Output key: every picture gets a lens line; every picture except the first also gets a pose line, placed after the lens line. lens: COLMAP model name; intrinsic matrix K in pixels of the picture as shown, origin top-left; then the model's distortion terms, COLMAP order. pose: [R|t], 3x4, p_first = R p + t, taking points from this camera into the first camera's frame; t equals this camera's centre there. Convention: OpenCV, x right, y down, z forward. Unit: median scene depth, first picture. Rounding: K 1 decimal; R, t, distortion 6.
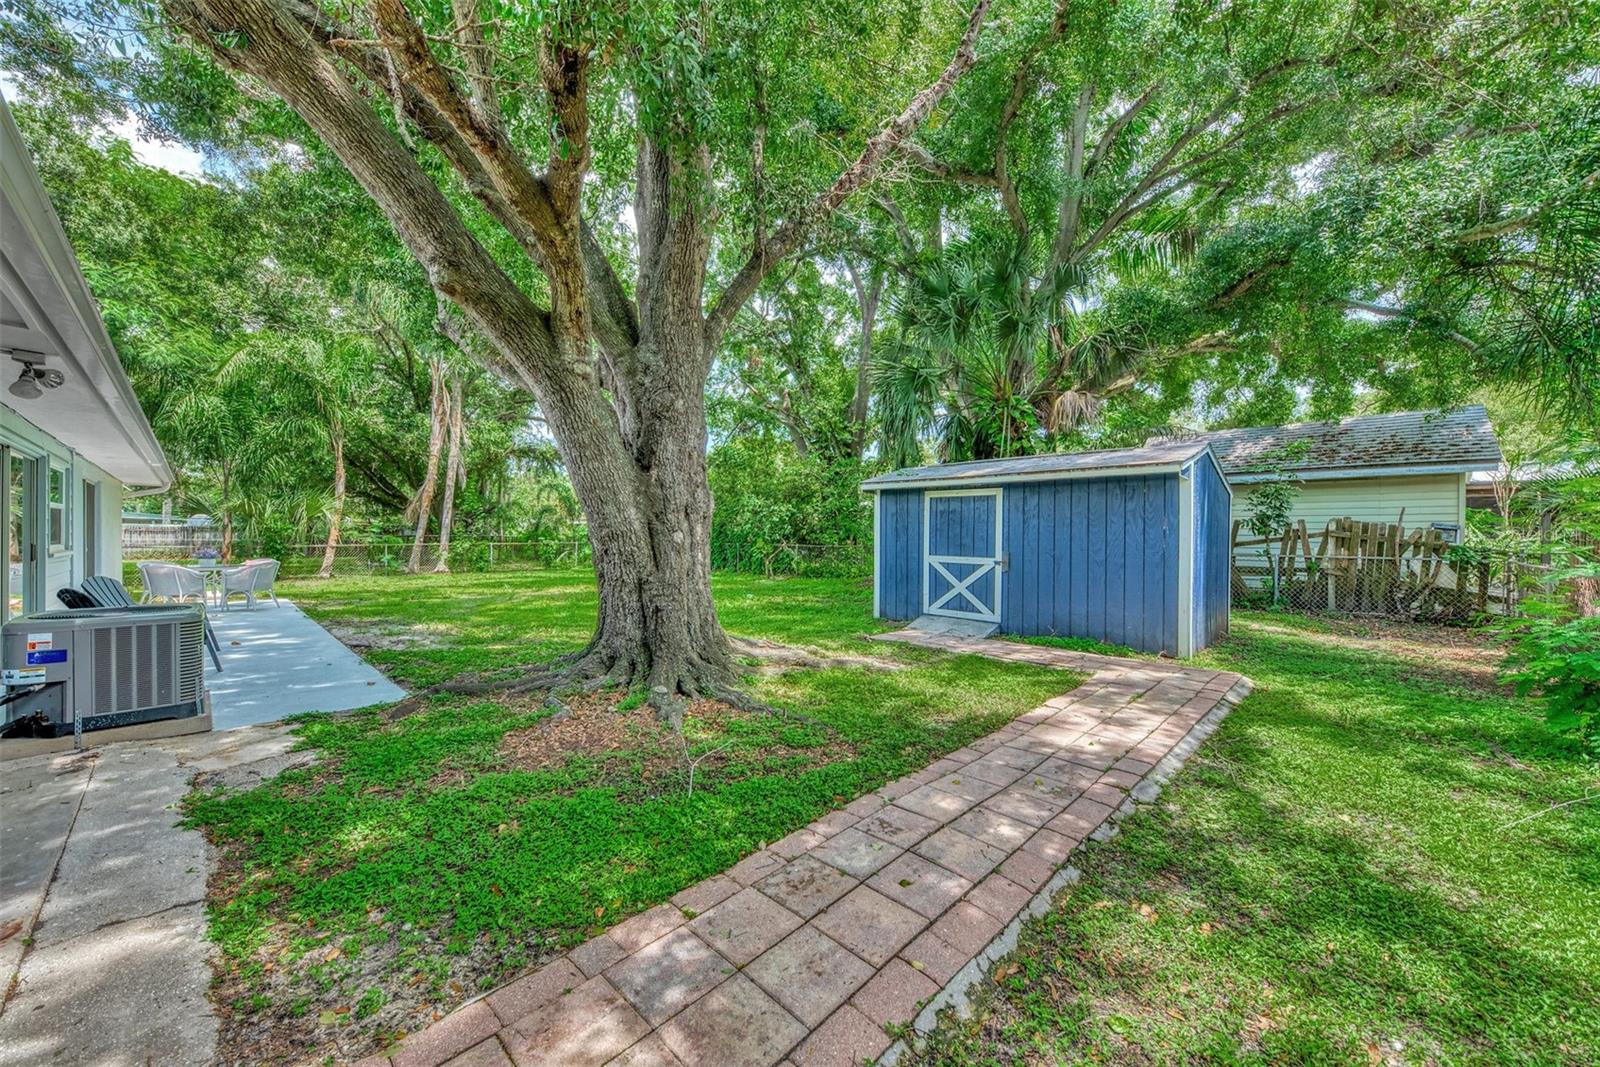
lens RADIAL K [[572.0, 0, 807.9], [0, 572.0, 539.1], [0, 0, 1]] dist [-0.015083, -0.000748]
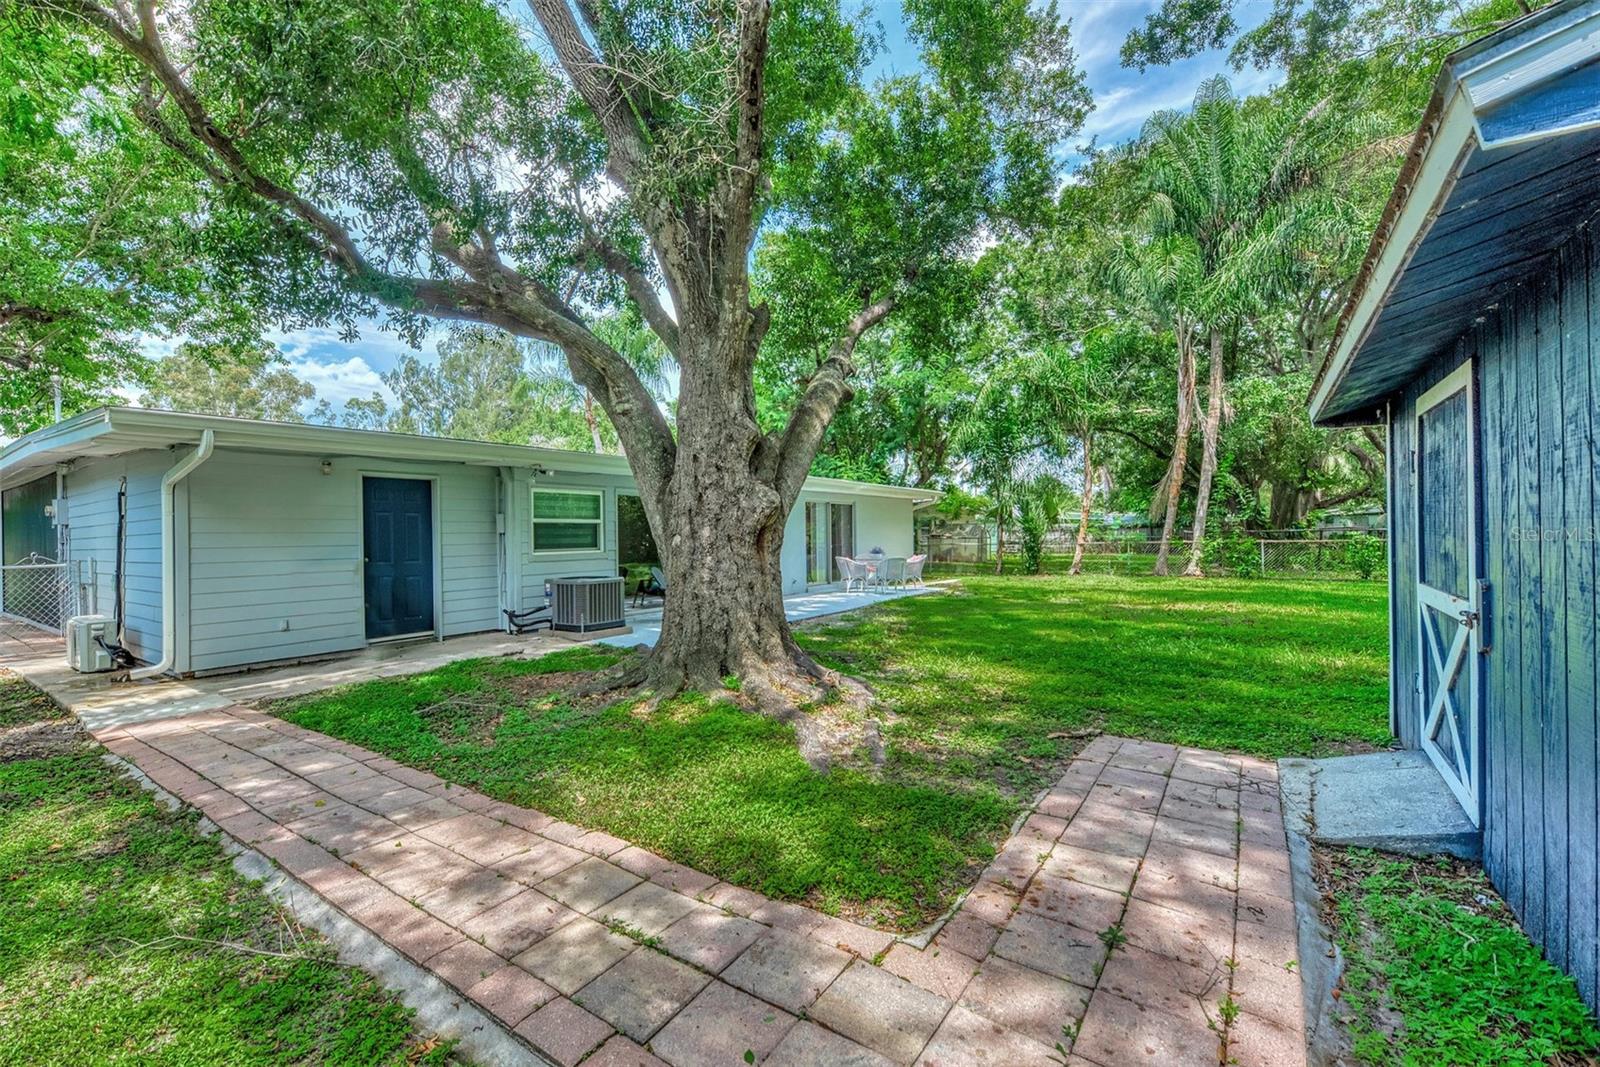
lens RADIAL K [[704.5, 0, 802.3], [0, 704.5, 531.2], [0, 0, 1]] dist [-0.017778, -0.000550]
pose [[0.173372, -0.010063, -0.984805, 1.201613], [0.008511, 0.999926, -0.008719, -0.008080], [0.984820, -0.006870, 0.173445, 1.129459]]
